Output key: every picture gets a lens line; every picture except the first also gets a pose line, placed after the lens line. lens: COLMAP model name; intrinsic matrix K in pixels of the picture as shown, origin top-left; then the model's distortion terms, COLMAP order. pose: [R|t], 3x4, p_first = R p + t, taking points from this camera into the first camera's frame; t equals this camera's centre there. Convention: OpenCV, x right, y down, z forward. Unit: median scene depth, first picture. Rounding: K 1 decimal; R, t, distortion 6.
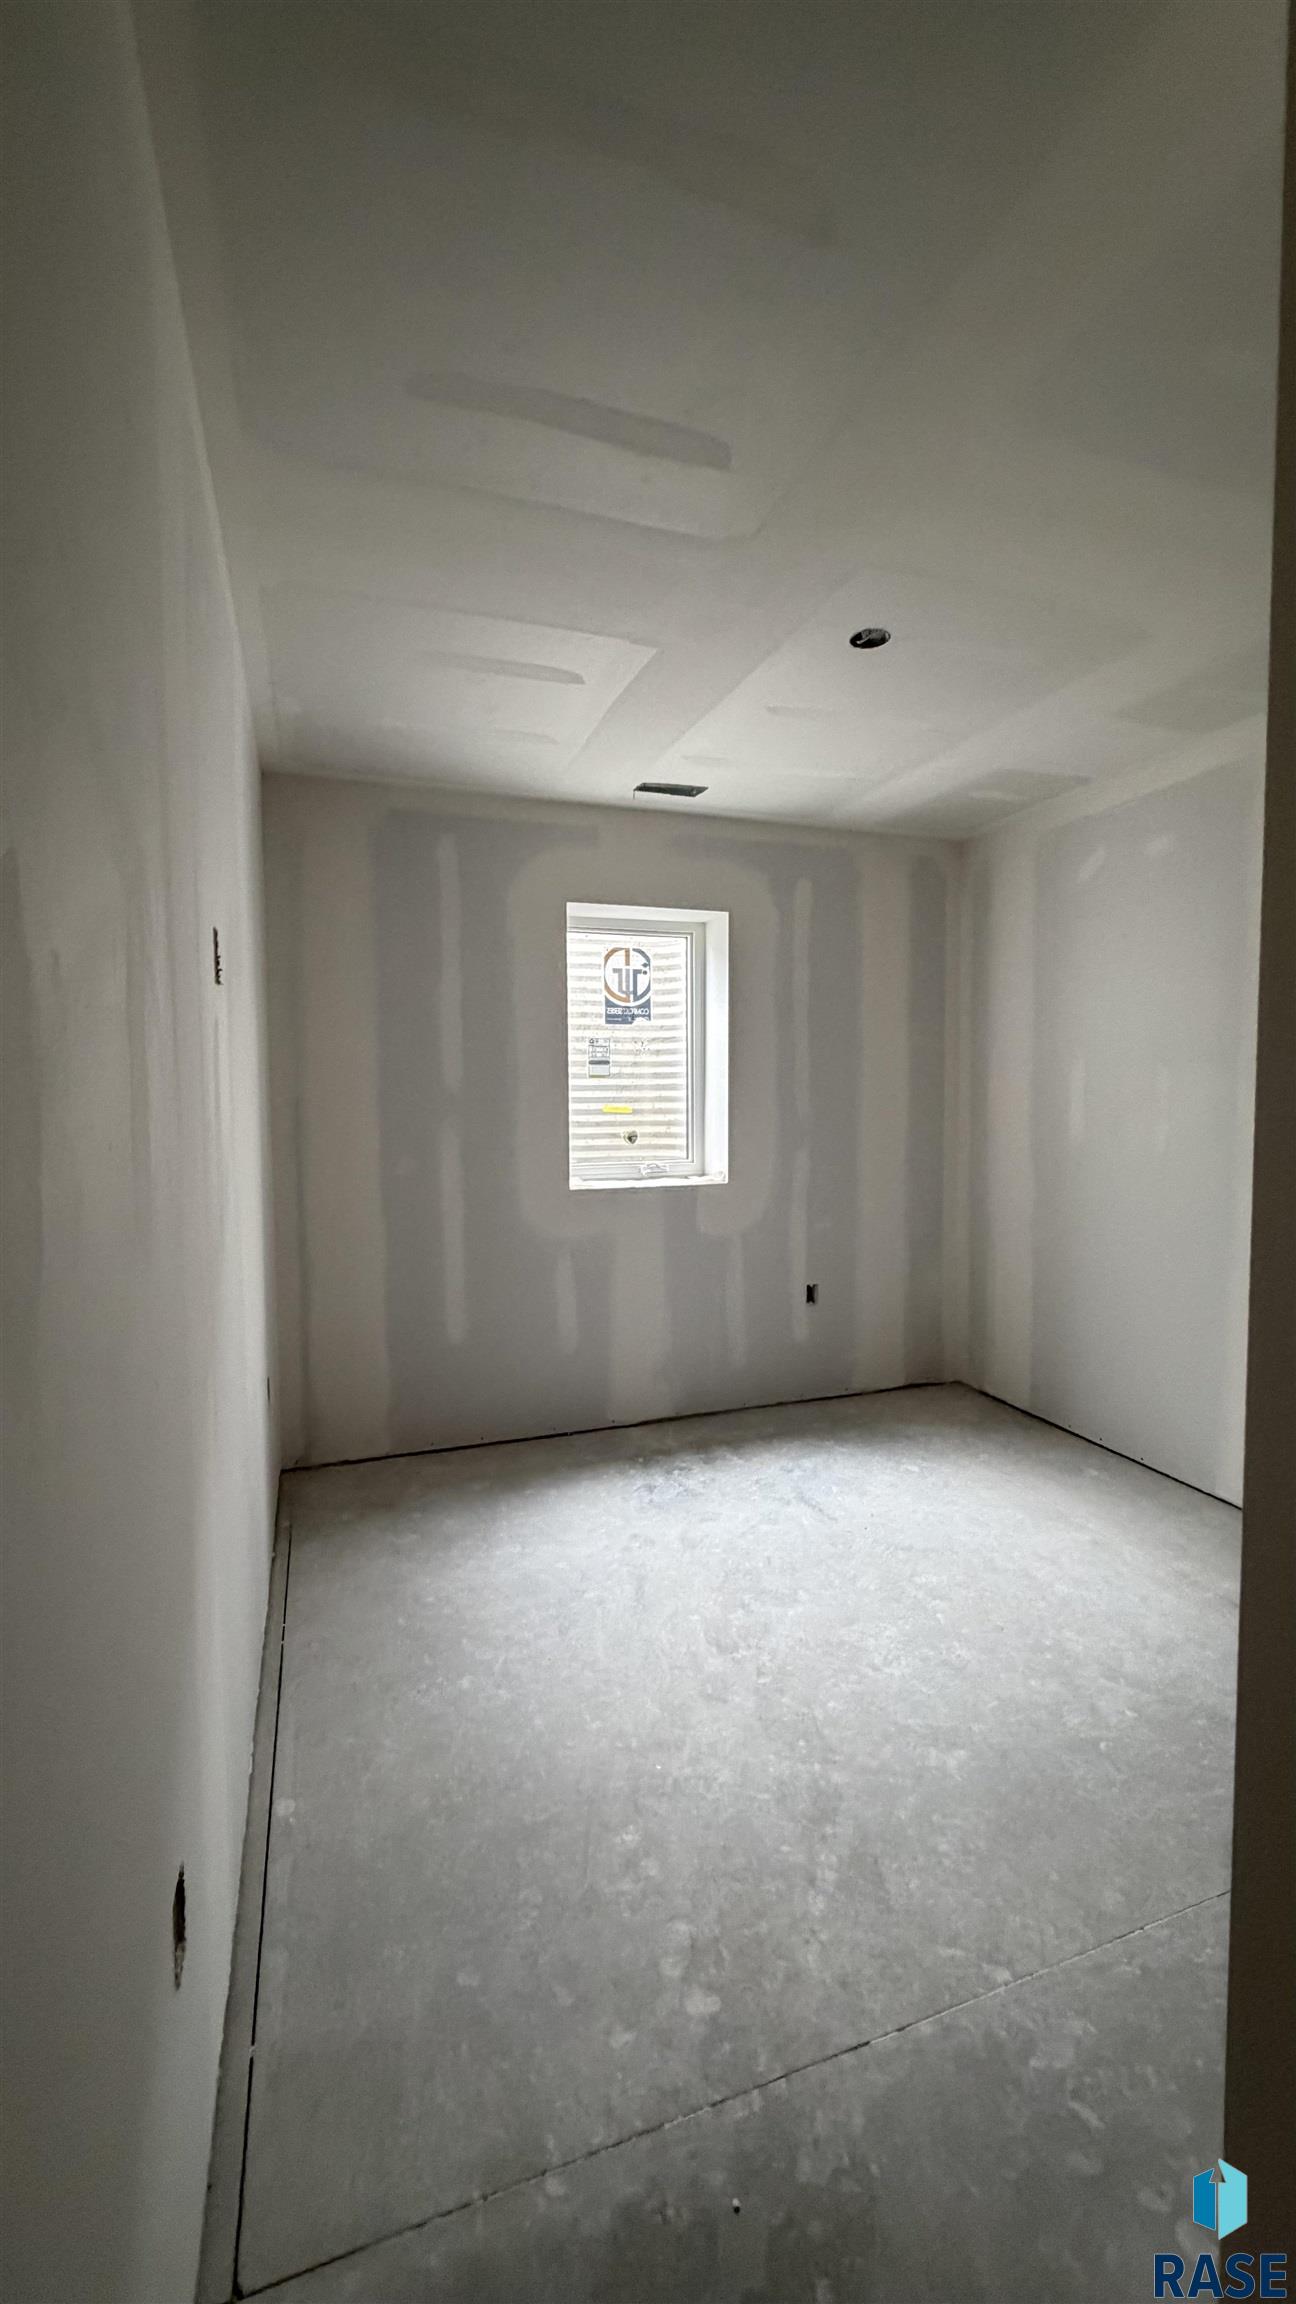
lens RADIAL K [[921.6, 0, 645.5], [0, 921.6, 1149.3], [0, 0, 1]] dist [0.001015, -0.000187]
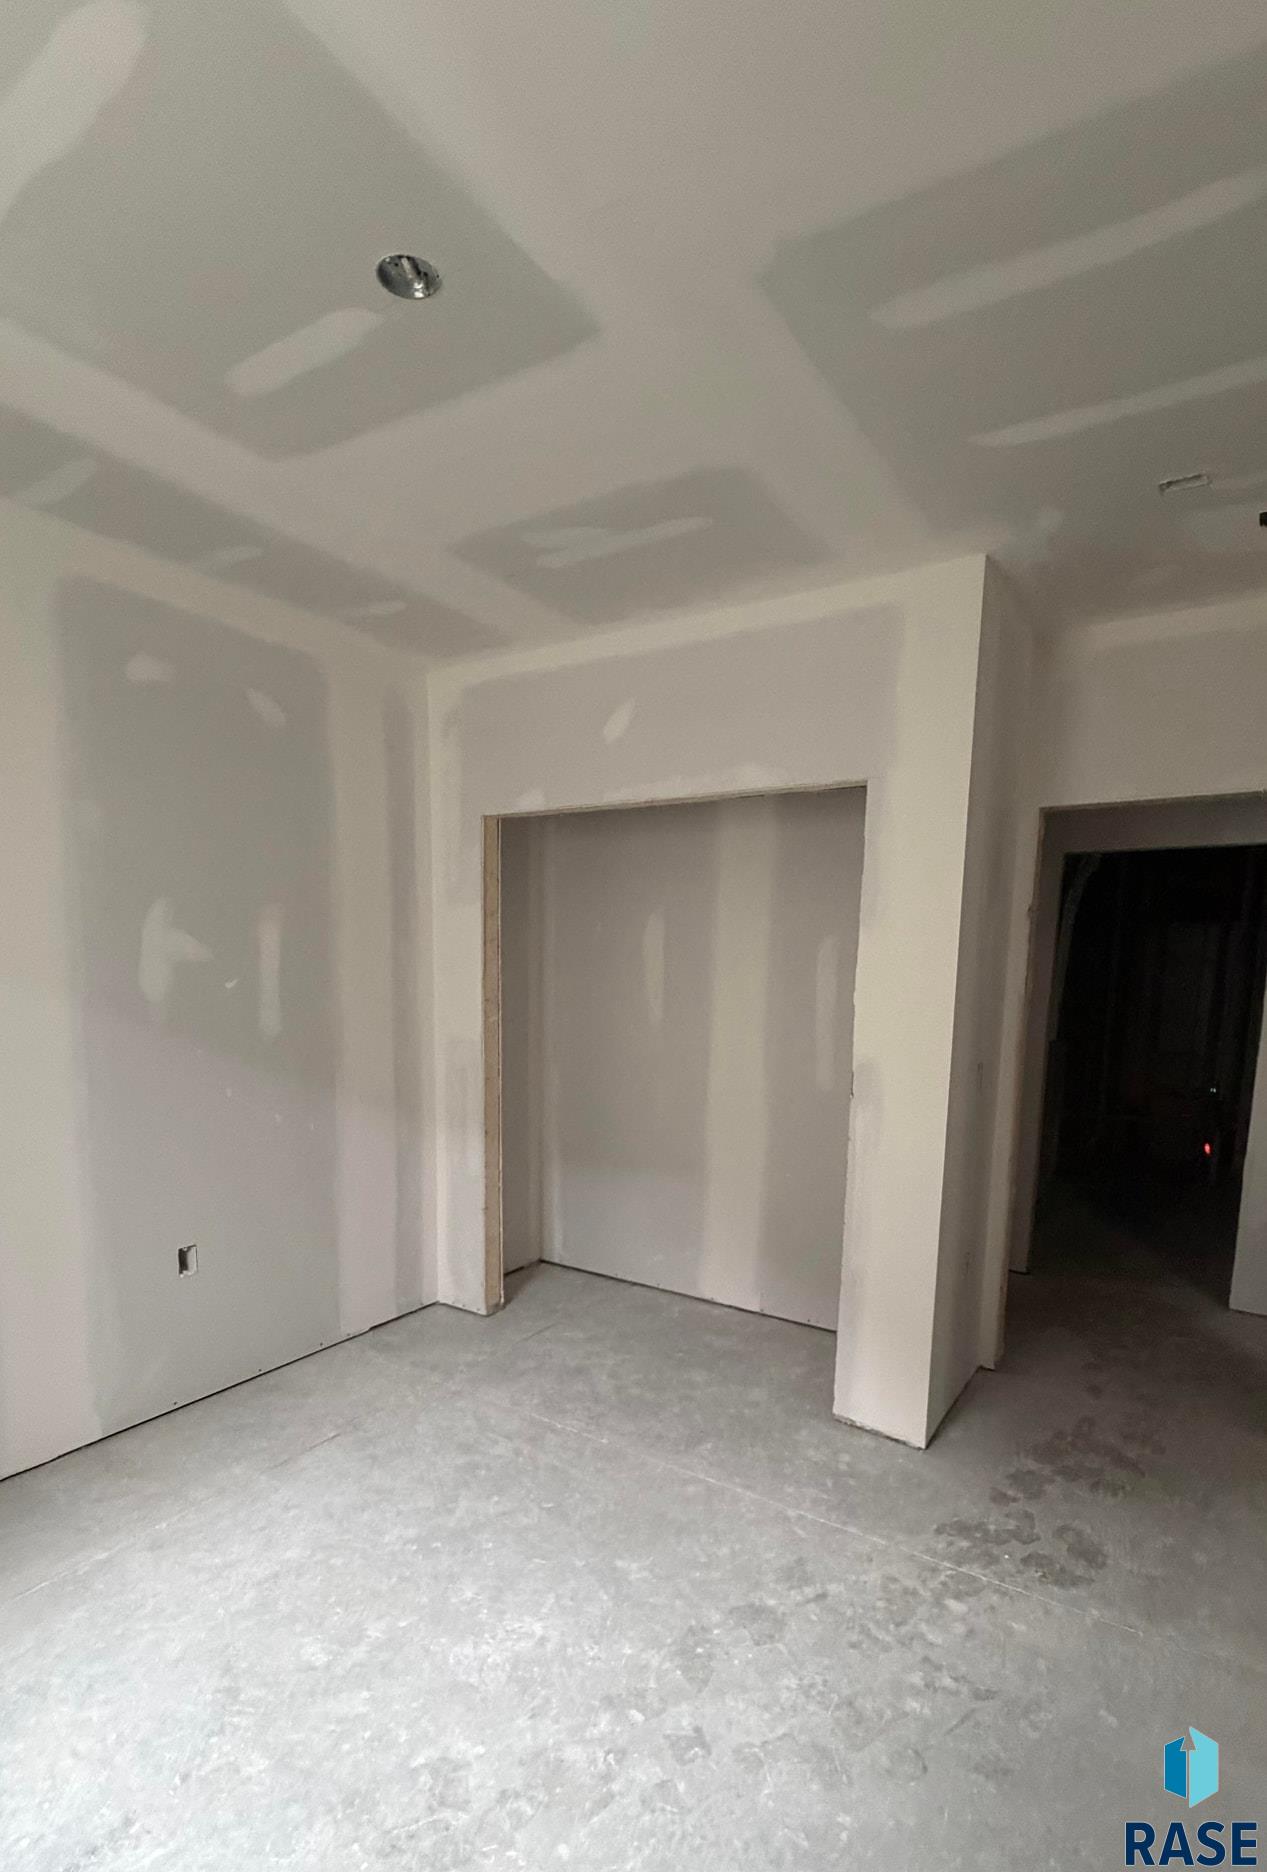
lens RADIAL K [[784.3, 0, 634.1], [0, 784.3, 936.1], [0, 0, 1]] dist [-0.000666, -0.000068]
pose [[-0.548999, 0.042036, 0.834765, -0.562788], [0.038632, 0.998943, -0.024895, -0.148866], [-0.834930, 0.018581, -0.550043, 1.517609]]
